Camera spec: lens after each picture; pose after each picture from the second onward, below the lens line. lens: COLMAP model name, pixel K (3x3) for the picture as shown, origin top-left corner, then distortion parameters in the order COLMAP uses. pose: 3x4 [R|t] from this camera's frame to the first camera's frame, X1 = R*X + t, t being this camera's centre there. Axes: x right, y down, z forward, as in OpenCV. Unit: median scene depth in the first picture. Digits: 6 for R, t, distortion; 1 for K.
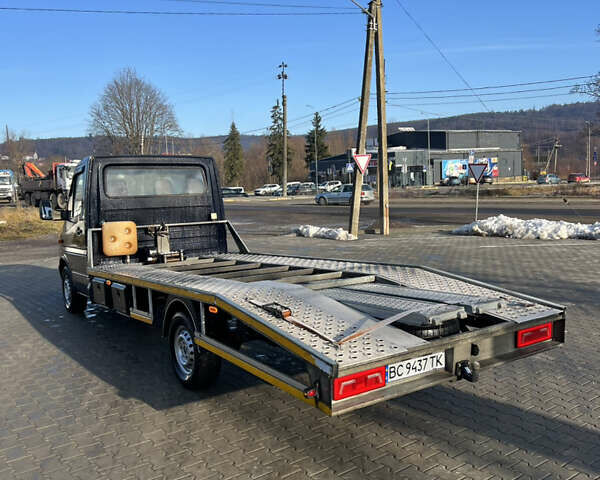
lens RADIAL K [[595.7, 0, 301.9], [0, 595.7, 242.9], [0, 0, 1]] dist [0.027305, 0.000000]
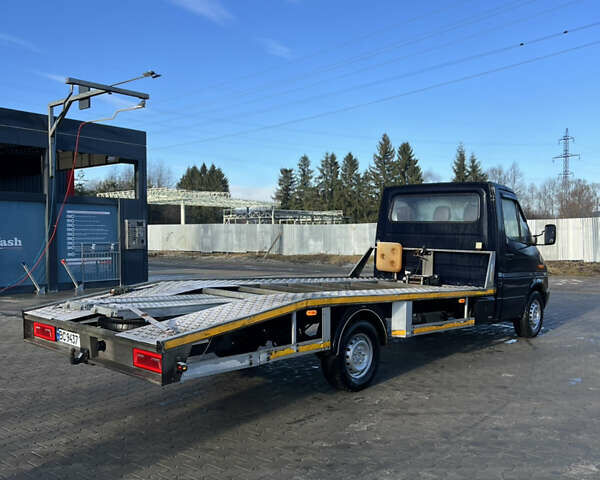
lens RADIAL K [[595.7, 0, 299.6], [0, 595.7, 256.0], [0, 0, 1]] dist [0.027305, 0.000000]
pose [[0.213520, 0.077669, -0.973846, 0.767699], [-0.113337, 0.992073, 0.054274, -0.051830], [0.970342, 0.098784, 0.220630, 0.570209]]
